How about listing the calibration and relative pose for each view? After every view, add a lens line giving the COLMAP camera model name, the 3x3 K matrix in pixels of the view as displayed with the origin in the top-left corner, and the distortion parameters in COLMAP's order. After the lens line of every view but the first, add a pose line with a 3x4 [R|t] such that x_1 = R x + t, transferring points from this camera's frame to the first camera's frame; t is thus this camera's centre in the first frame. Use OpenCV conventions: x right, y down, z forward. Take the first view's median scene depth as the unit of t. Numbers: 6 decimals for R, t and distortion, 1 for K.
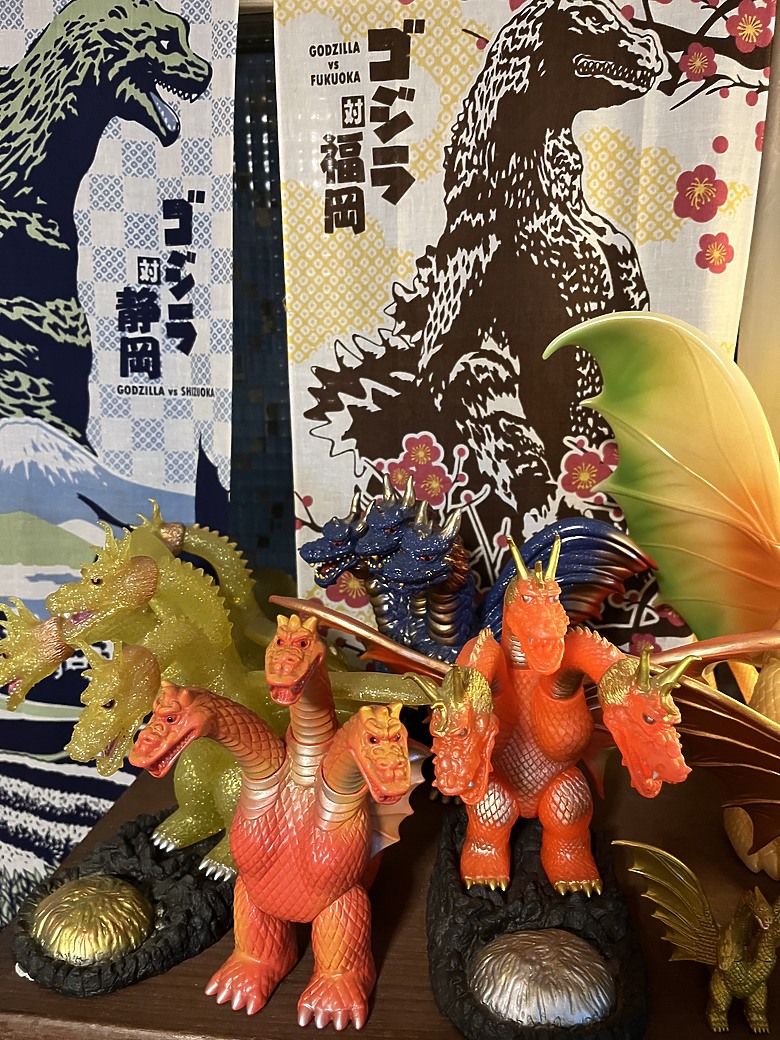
lens RADIAL K [[795.2, 0, 393.4], [0, 795.2, 517.9], [0, 0, 1]] dist [0.070207, -0.108947]
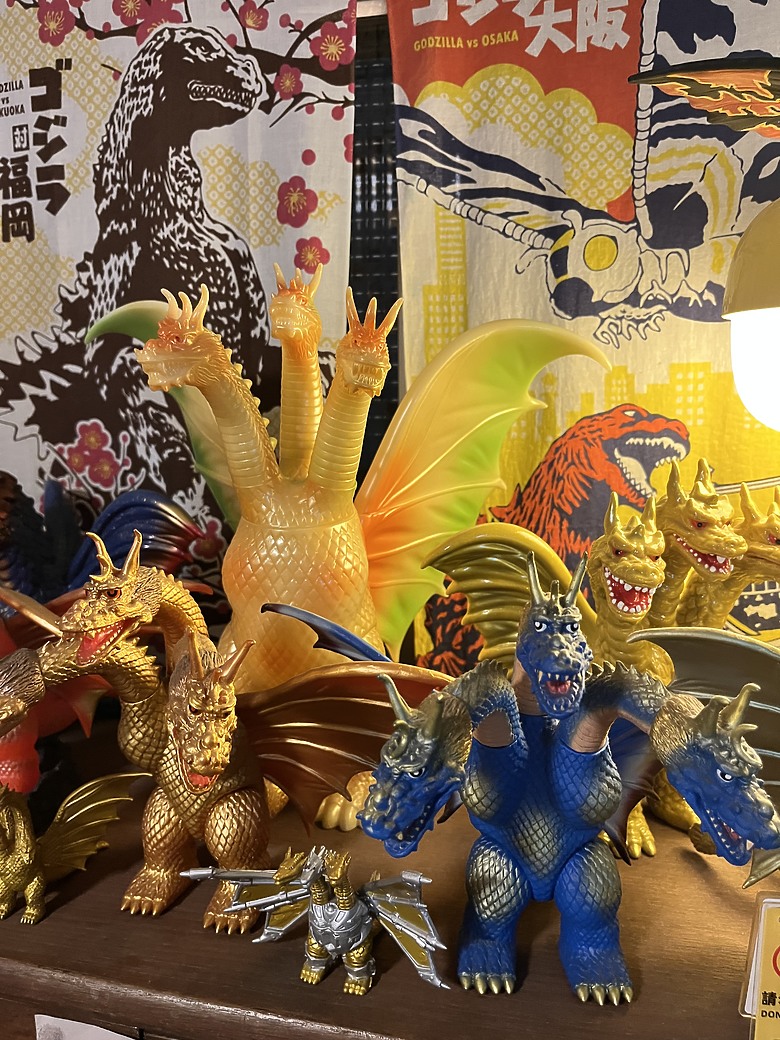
lens RADIAL K [[795.2, 0, 393.4], [0, 795.2, 517.9], [0, 0, 1]] dist [0.070207, -0.108947]
pose [[0.992752, 0.026934, -0.117126, 0.620355], [-0.032220, 0.998535, -0.043470, 0.066212], [0.115783, 0.046928, 0.992165, -0.045558]]
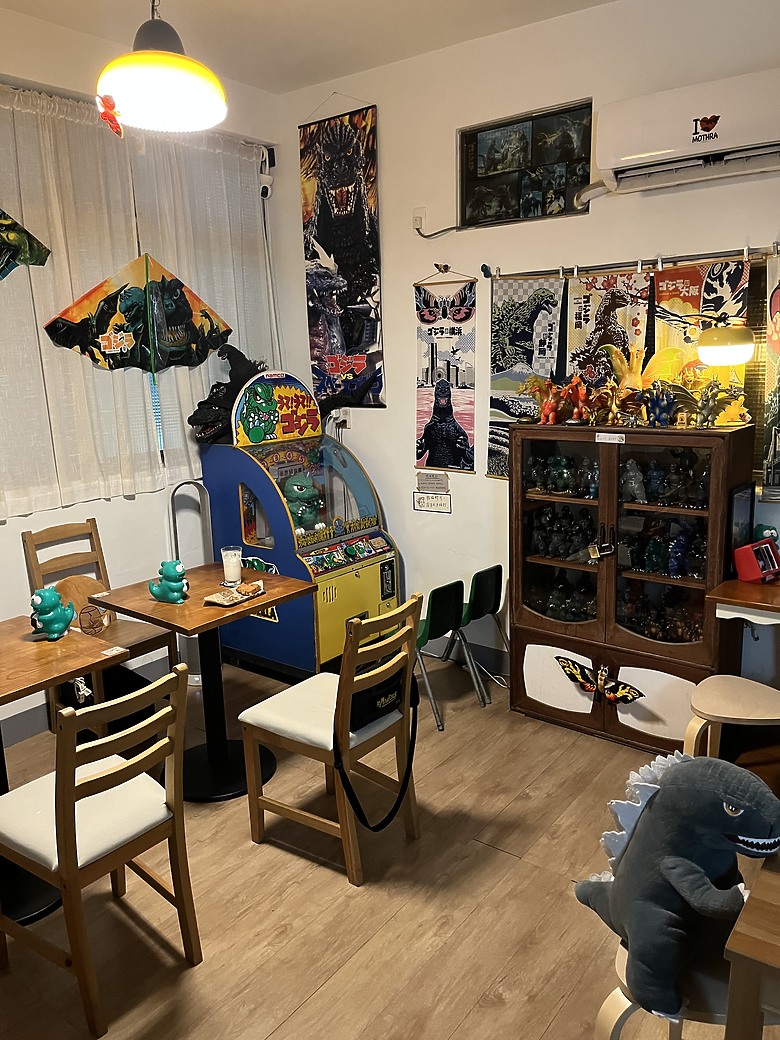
lens RADIAL K [[795.2, 0, 393.4], [0, 795.2, 517.9], [0, 0, 1]] dist [0.070207, -0.108947]
pose [[0.855152, 0.095202, -0.509560, 1.872990], [-0.084097, 0.995448, 0.044849, 0.848098], [0.511510, 0.004499, 0.859266, -4.623054]]
